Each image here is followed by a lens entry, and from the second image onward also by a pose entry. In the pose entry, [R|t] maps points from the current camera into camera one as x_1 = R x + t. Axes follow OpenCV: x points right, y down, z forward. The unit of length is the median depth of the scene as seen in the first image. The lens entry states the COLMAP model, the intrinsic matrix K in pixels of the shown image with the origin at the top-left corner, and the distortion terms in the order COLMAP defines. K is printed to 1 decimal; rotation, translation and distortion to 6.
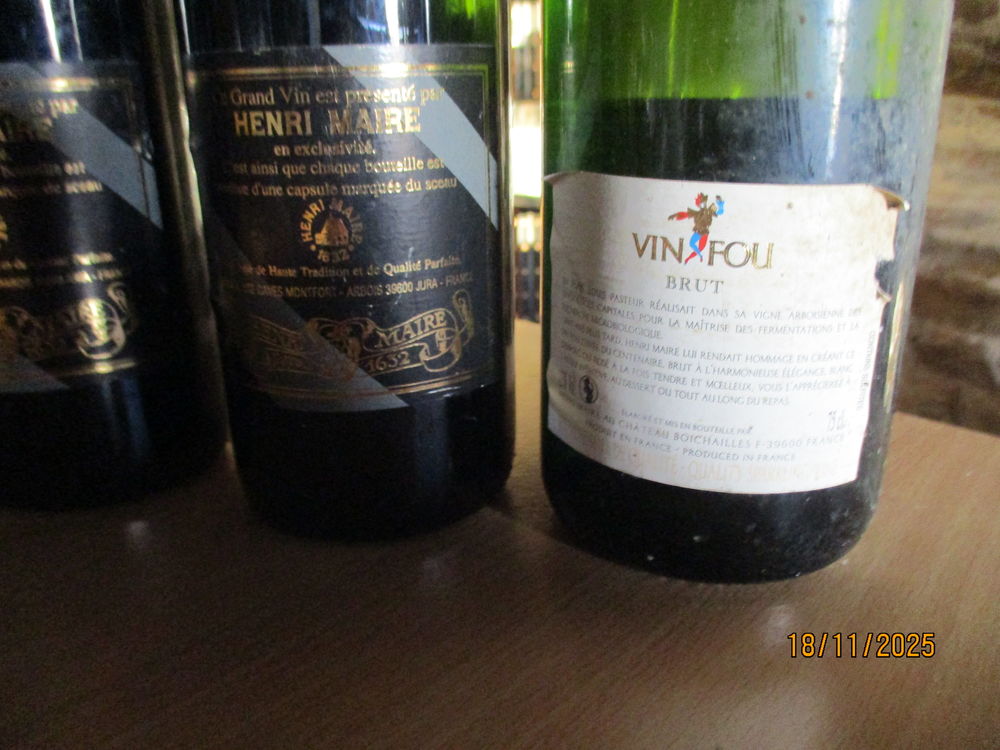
lens RADIAL K [[818.4, 0, 496.8], [0, 818.4, 370.5], [0, 0, 1]] dist [-0.014528, 0.003746]
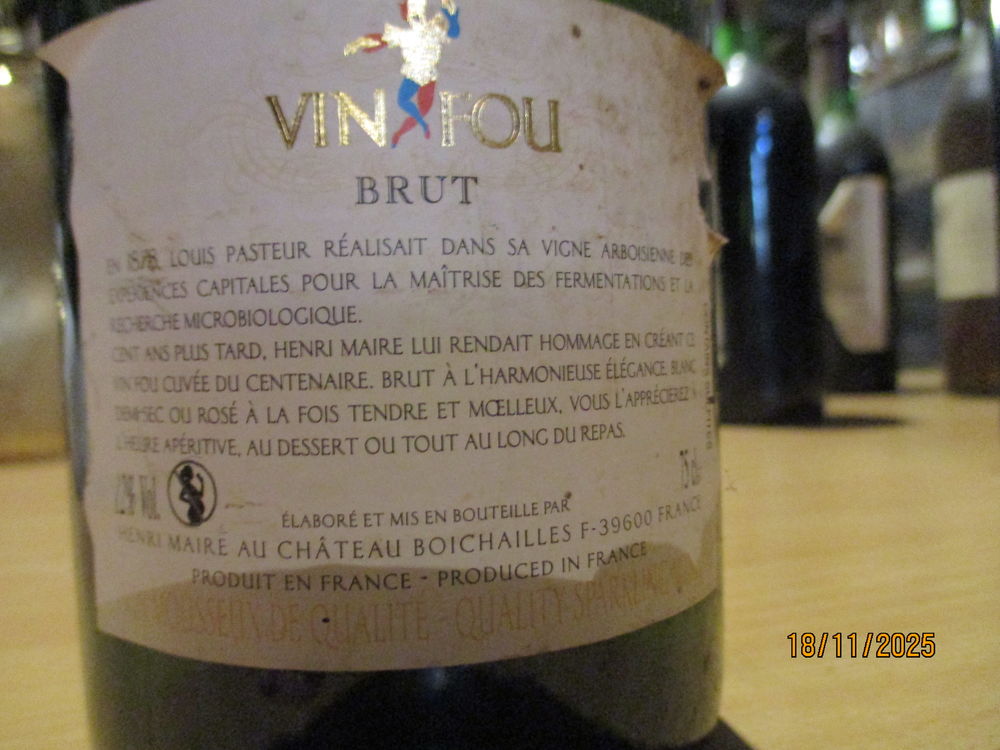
lens RADIAL K [[818.4, 0, 496.8], [0, 818.4, 370.5], [0, 0, 1]] dist [-0.014528, 0.003746]
pose [[0.863883, -0.047649, 0.501434, 0.042593], [0.195947, 0.948889, -0.247414, 0.111802], [-0.464016, 0.311991, 0.829066, 0.613318]]
